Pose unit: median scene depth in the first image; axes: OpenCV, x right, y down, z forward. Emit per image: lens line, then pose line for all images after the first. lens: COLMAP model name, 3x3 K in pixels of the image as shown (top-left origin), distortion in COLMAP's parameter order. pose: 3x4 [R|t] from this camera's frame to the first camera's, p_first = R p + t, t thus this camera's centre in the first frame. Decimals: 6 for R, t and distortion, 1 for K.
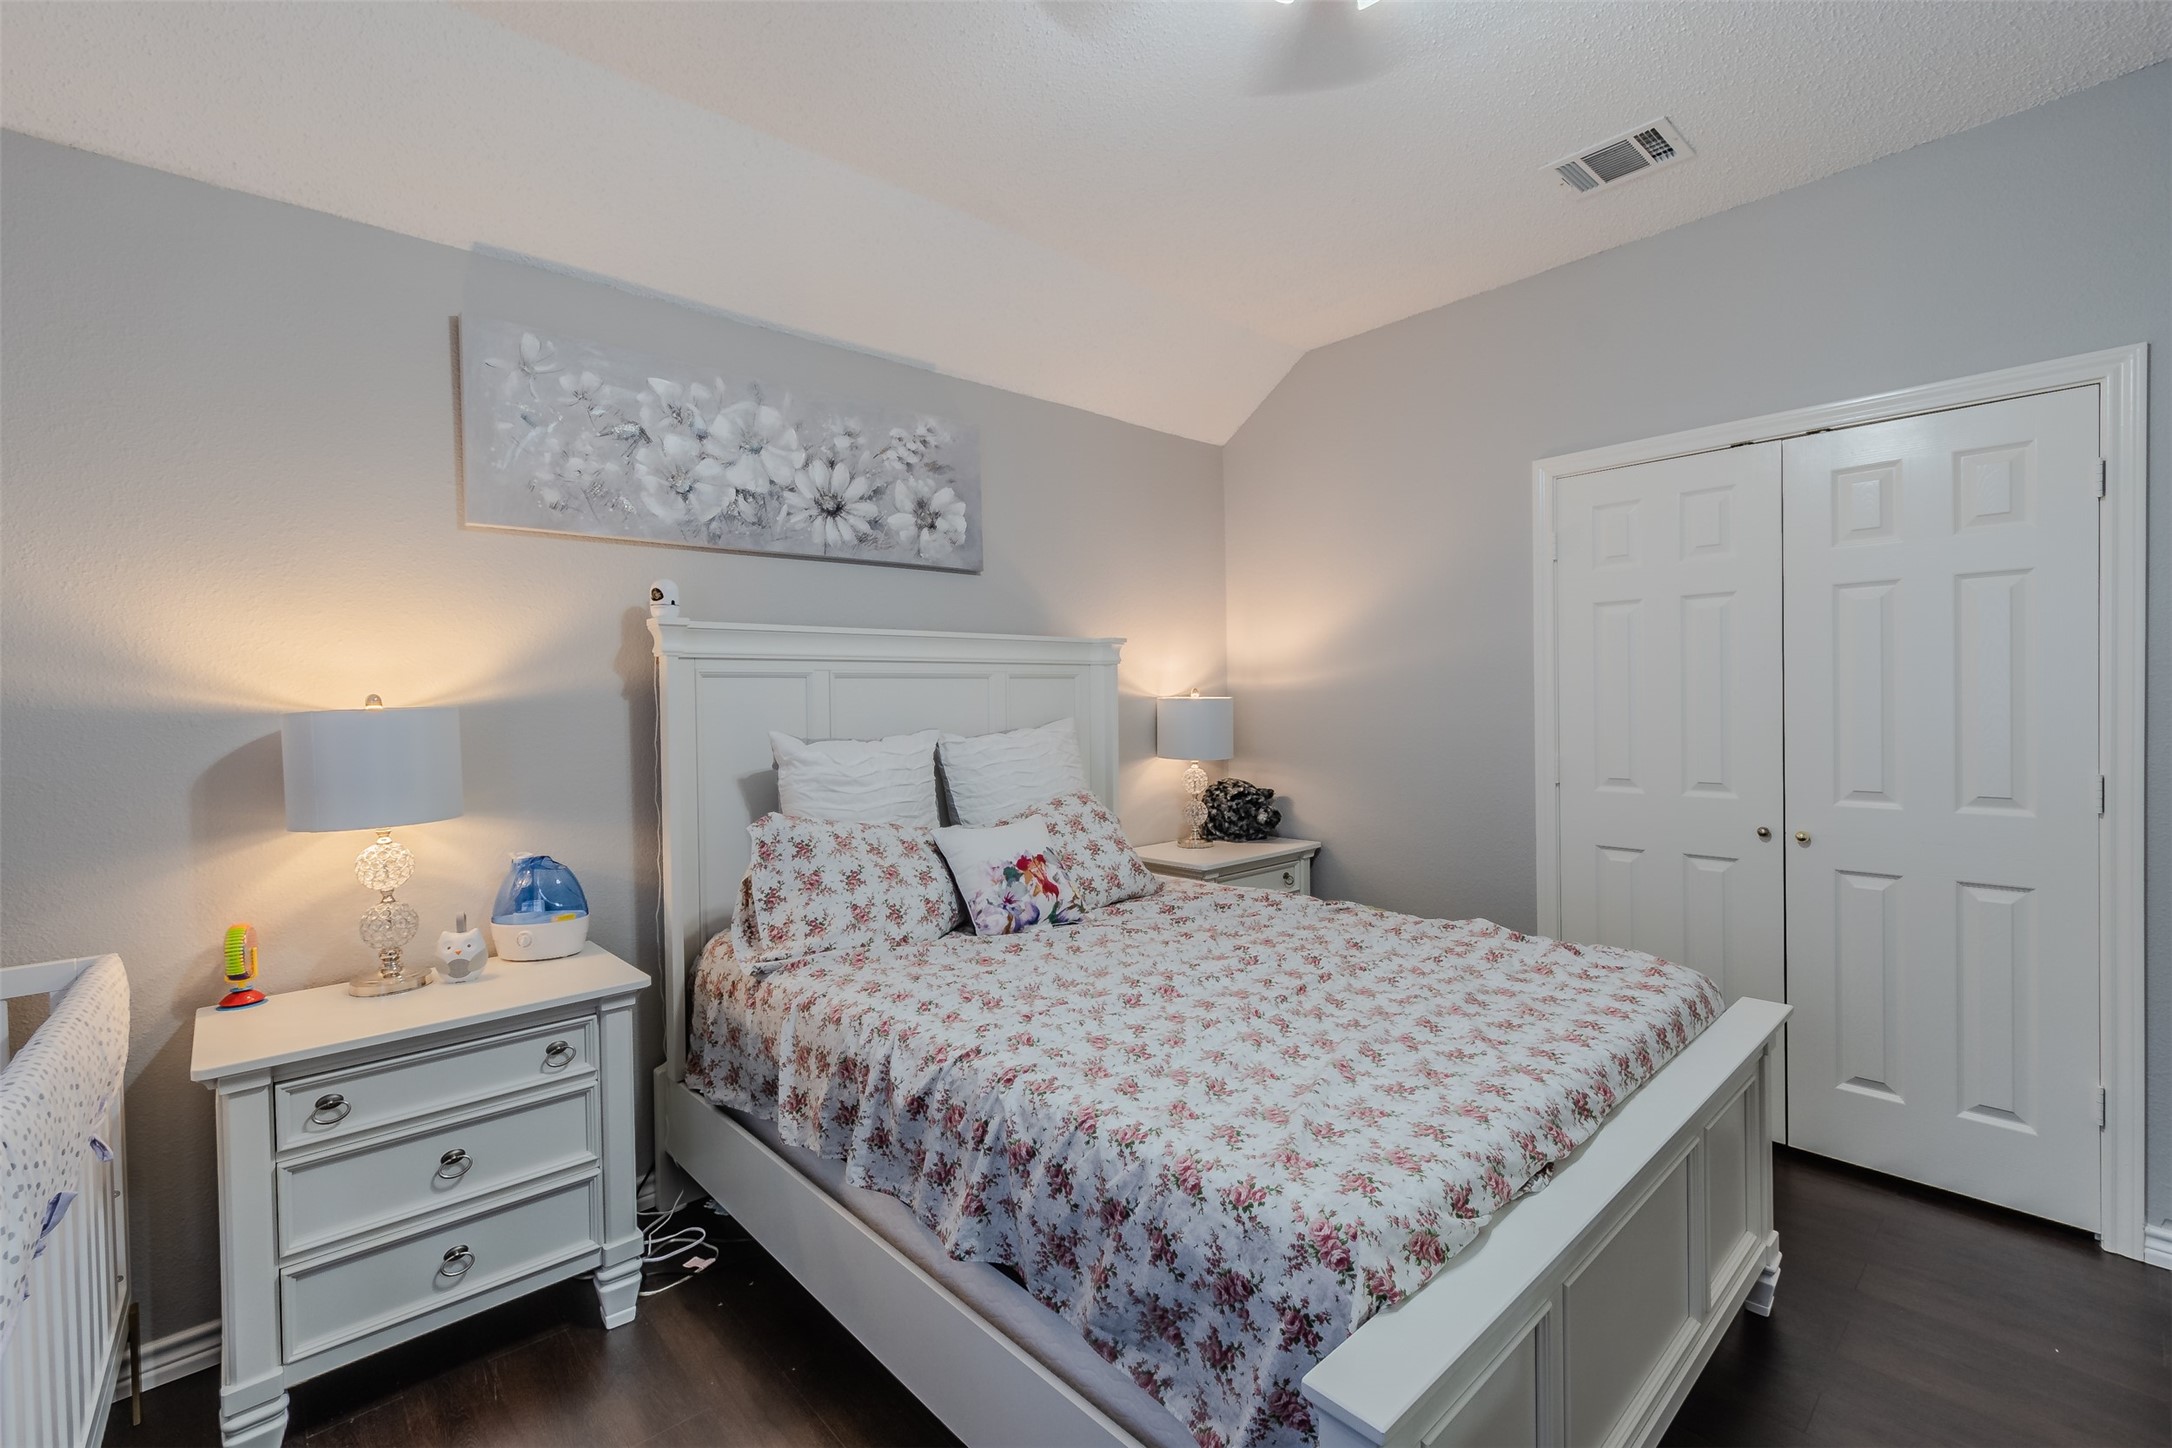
lens RADIAL K [[935.0, 0, 1086.2], [0, 935.0, 717.7], [0, 0, 1]] dist [0.001002, -0.000394]
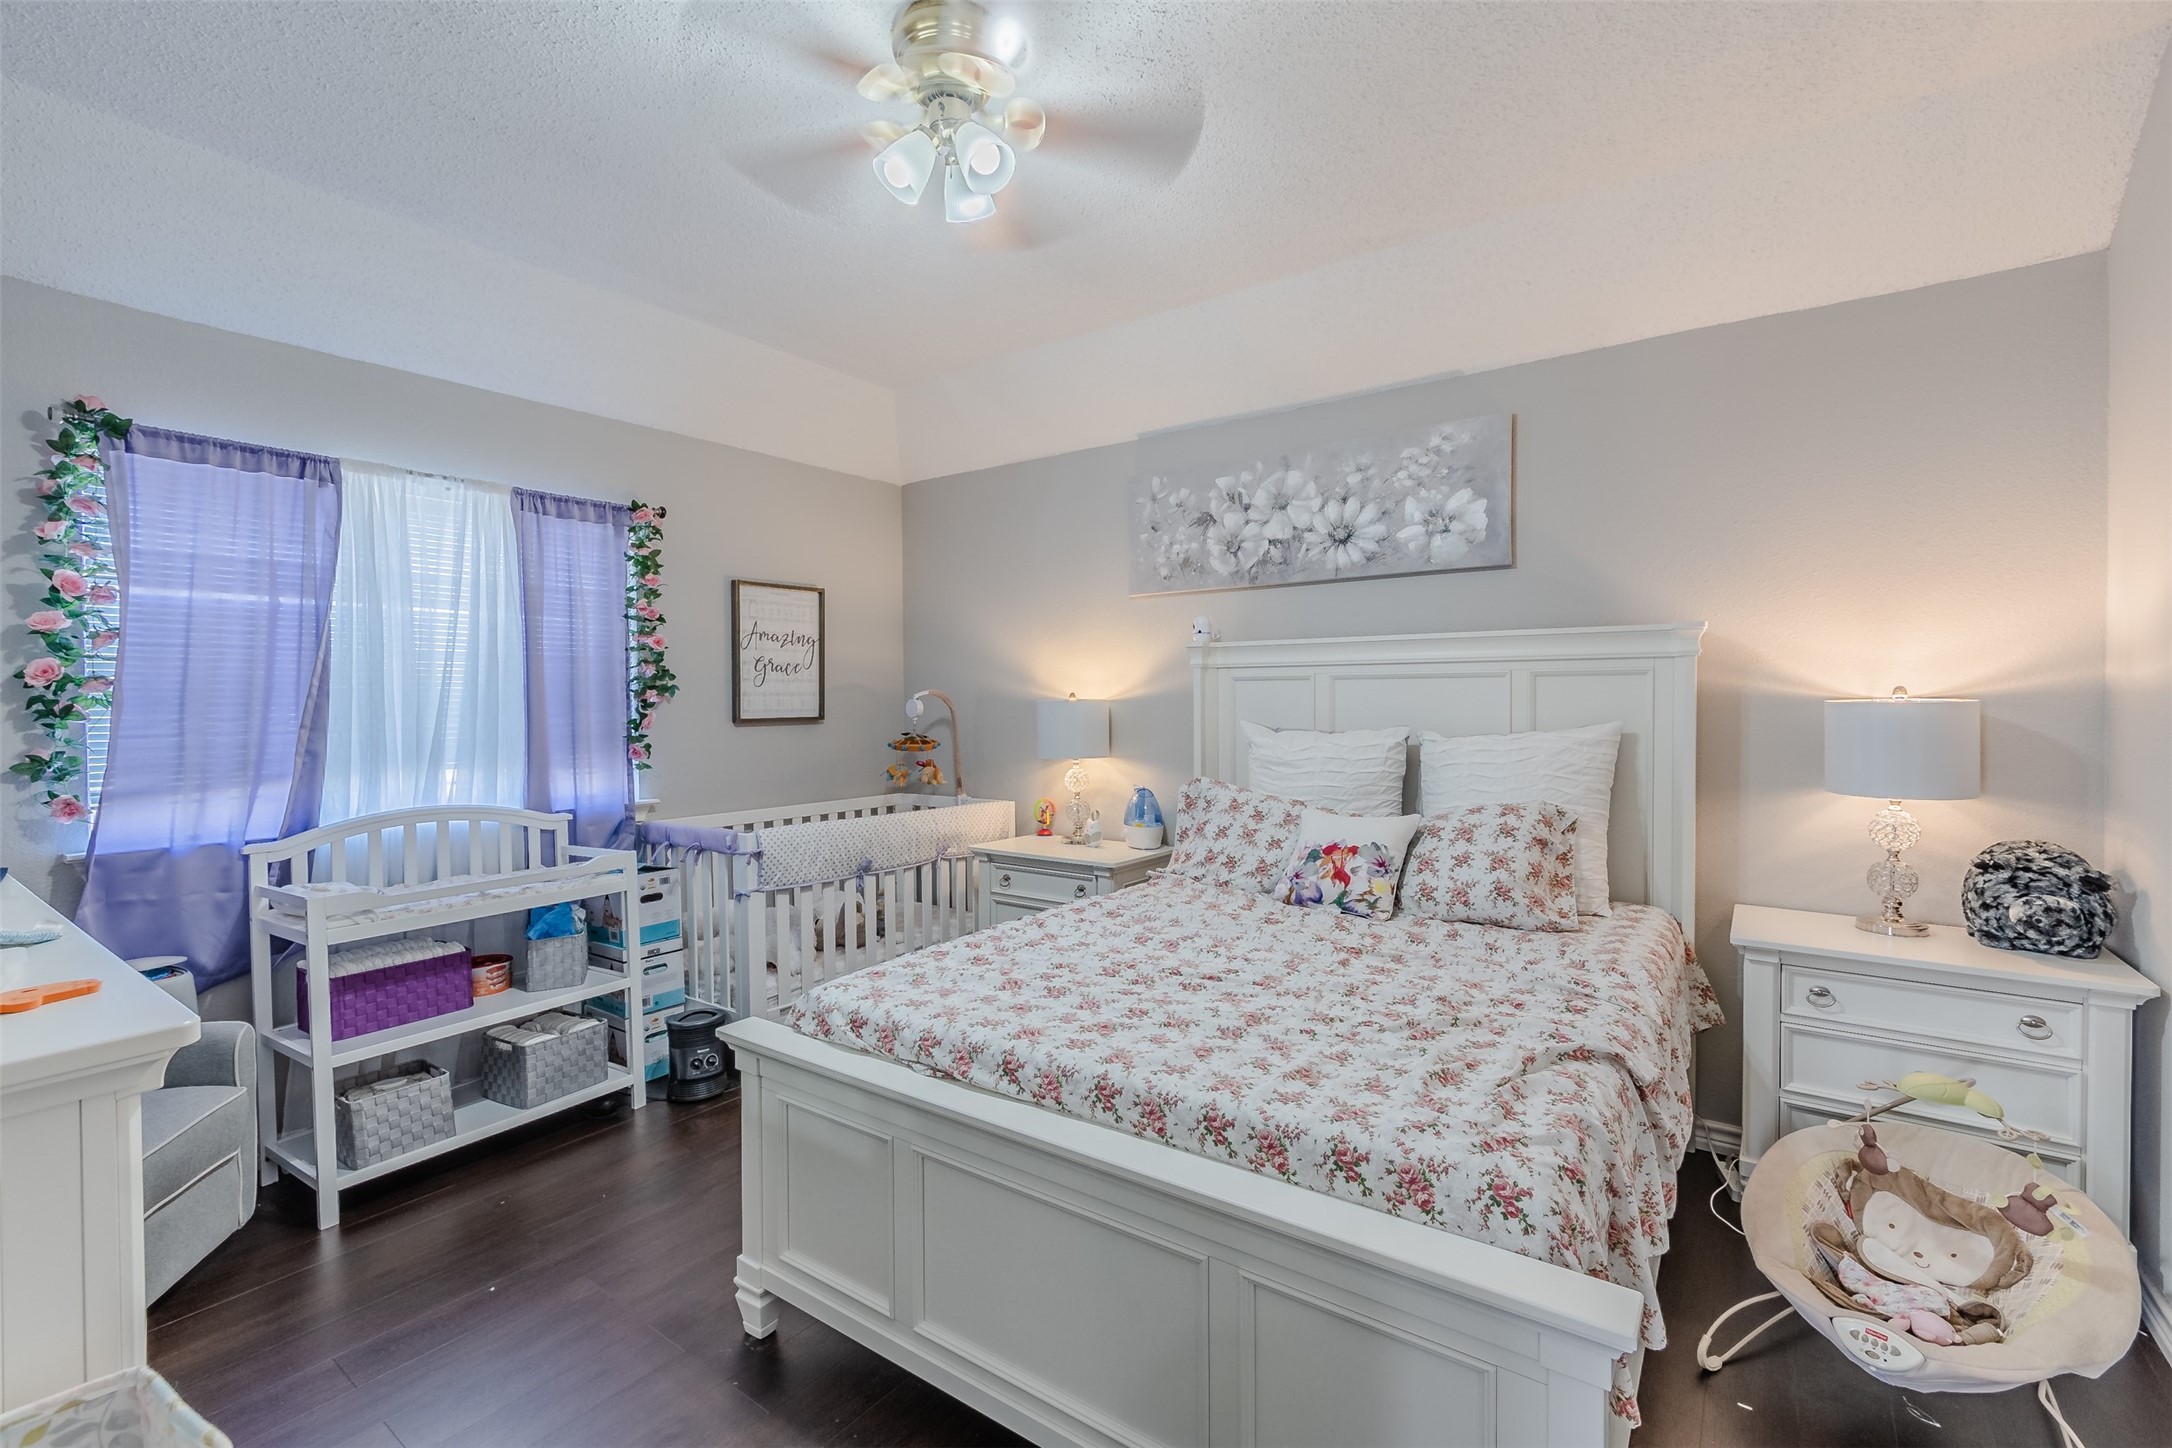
lens RADIAL K [[935.0, 0, 1086.2], [0, 935.0, 717.7], [0, 0, 1]] dist [0.001002, -0.000394]
pose [[0.213459, 0.034376, -0.976347, 0.883318], [-0.021057, 0.999310, 0.030581, -0.024752], [0.976725, 0.014031, 0.214036, 0.453657]]
